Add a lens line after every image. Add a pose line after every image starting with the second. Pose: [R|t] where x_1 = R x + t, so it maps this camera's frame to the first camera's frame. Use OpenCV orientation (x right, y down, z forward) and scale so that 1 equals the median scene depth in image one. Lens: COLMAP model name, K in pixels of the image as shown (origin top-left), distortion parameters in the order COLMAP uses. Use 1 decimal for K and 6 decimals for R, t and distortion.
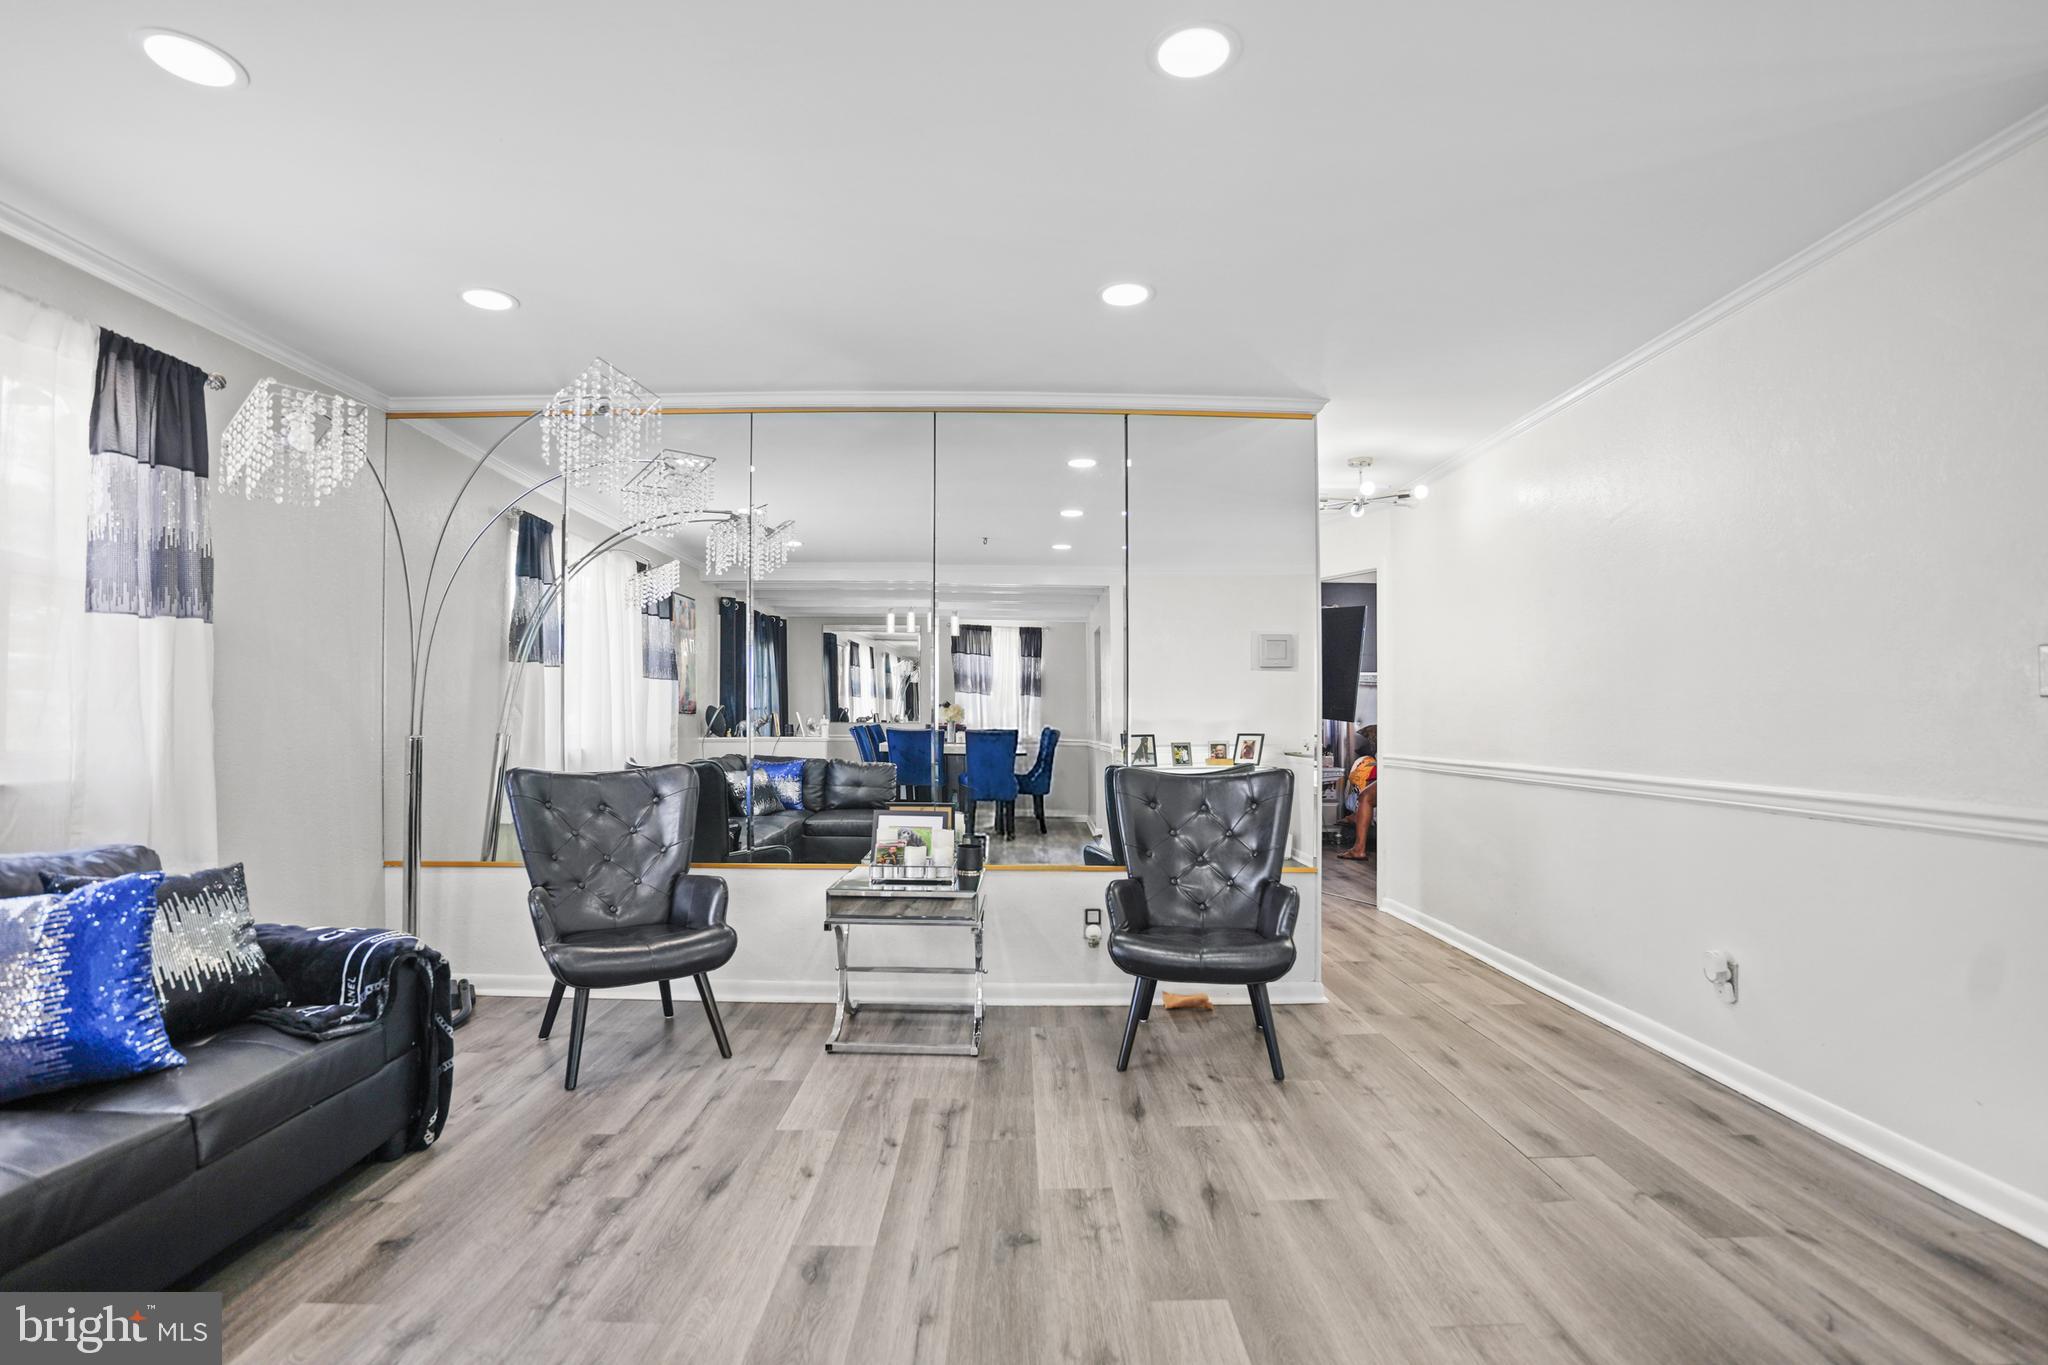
lens RADIAL K [[958.8, 0, 1012.5], [0, 958.8, 696.2], [0, 0, 1]] dist [-0.066382, 0.019092]
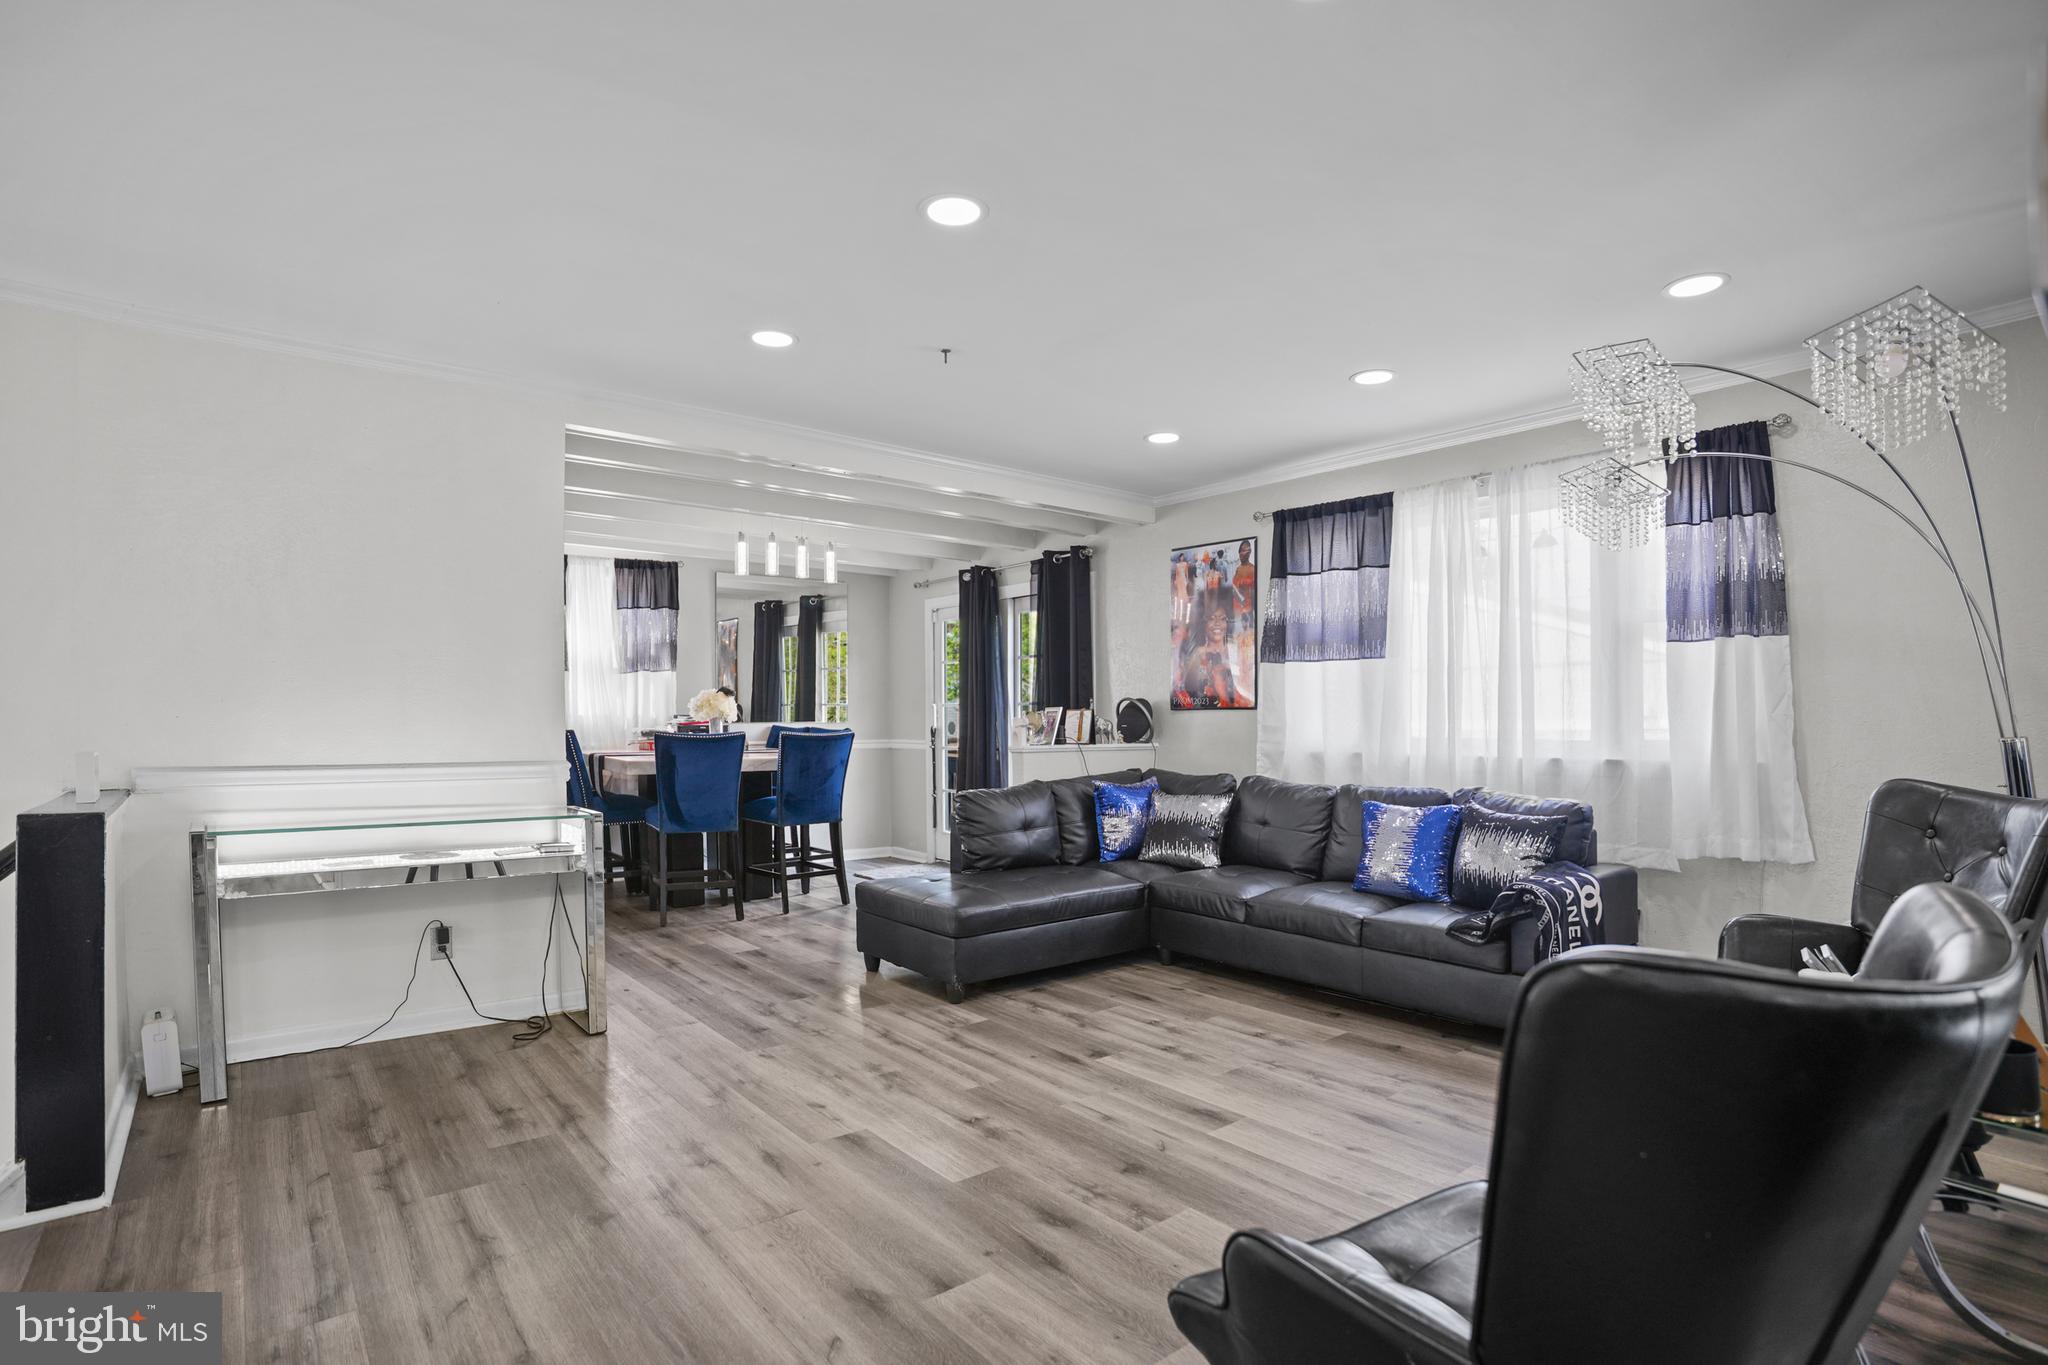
lens RADIAL K [[958.8, 0, 1022.5], [0, 958.8, 695.8], [0, 0, 1]] dist [-0.066382, 0.019092]
pose [[-0.766059, -0.009401, -0.642701, 0.857327], [0.022583, 0.998882, -0.041529, 0.031539], [0.642373, -0.046328, -0.764990, 1.795834]]
